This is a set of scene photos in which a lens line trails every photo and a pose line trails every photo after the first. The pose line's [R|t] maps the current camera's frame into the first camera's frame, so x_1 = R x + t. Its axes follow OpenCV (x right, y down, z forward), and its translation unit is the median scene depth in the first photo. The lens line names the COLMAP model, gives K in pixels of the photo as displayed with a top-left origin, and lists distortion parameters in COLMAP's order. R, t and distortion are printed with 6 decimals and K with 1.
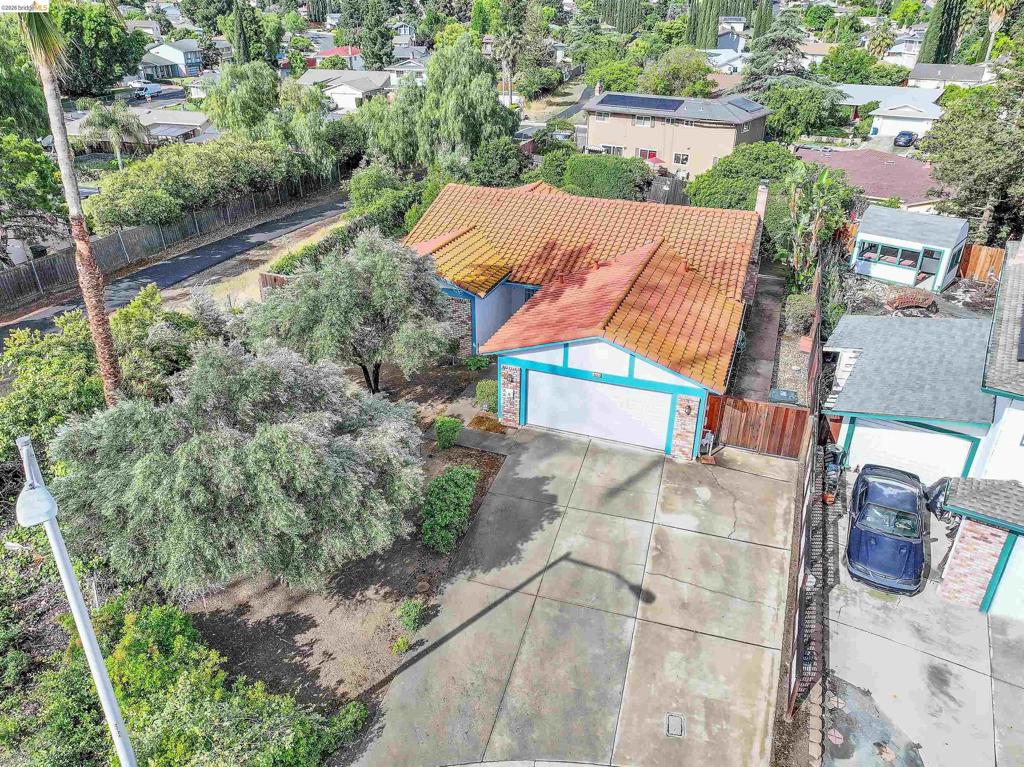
lens RADIAL K [[736.5, 0, 512.0], [0, 736.5, 383.5], [0, 0, 1]] dist [0.000327, 0.014696]
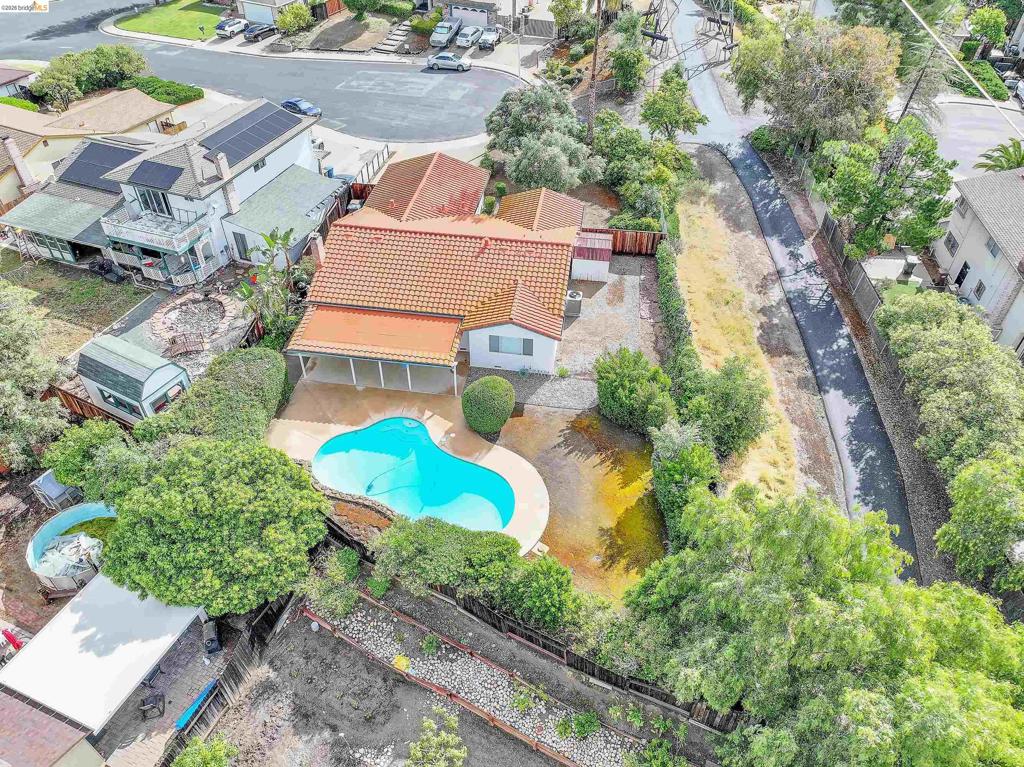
lens RADIAL K [[736.5, 0, 512.0], [0, 736.5, 383.5], [0, 0, 1]] dist [0.000327, 0.014696]
pose [[-0.978024, 0.127109, -0.165265, 0.455523], [-0.108267, 0.367784, 0.923587, -2.491674], [0.178178, 0.921183, -0.345940, 3.118405]]
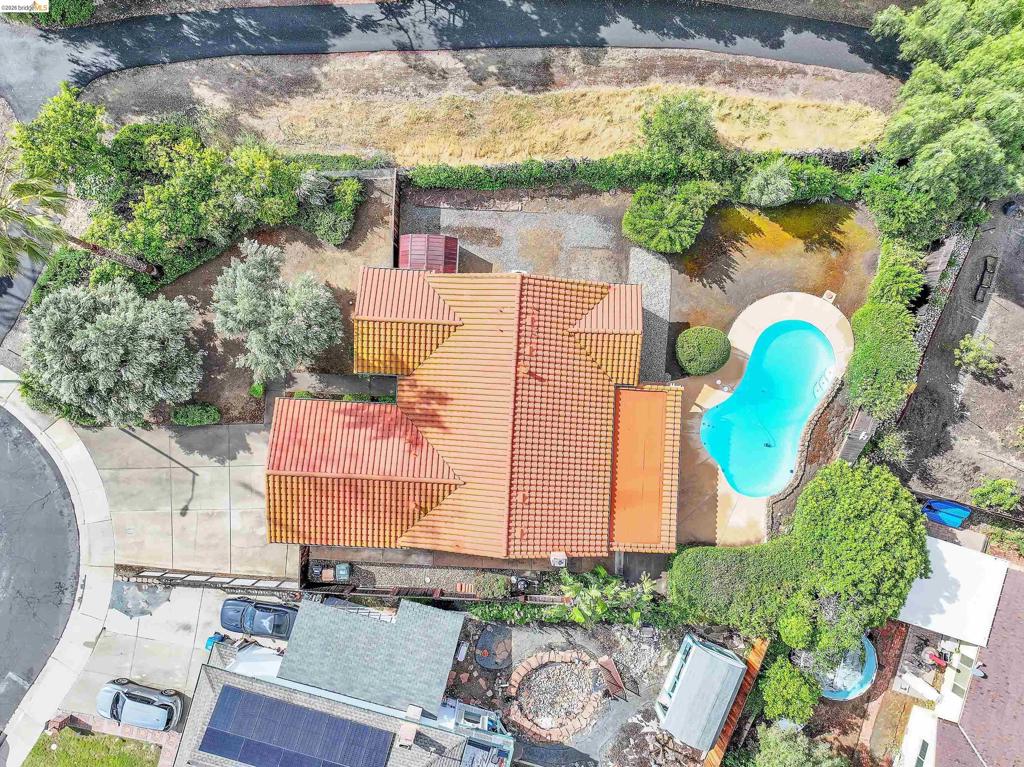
lens RADIAL K [[736.5, 0, 512.0], [0, 736.5, 383.5], [0, 0, 1]] dist [0.000327, 0.014696]
pose [[0.301448, 0.952881, -0.033856, 0.182871], [-0.442607, 0.171294, 0.880203, -2.266318], [0.844528, -0.250350, 0.473389, 0.869791]]
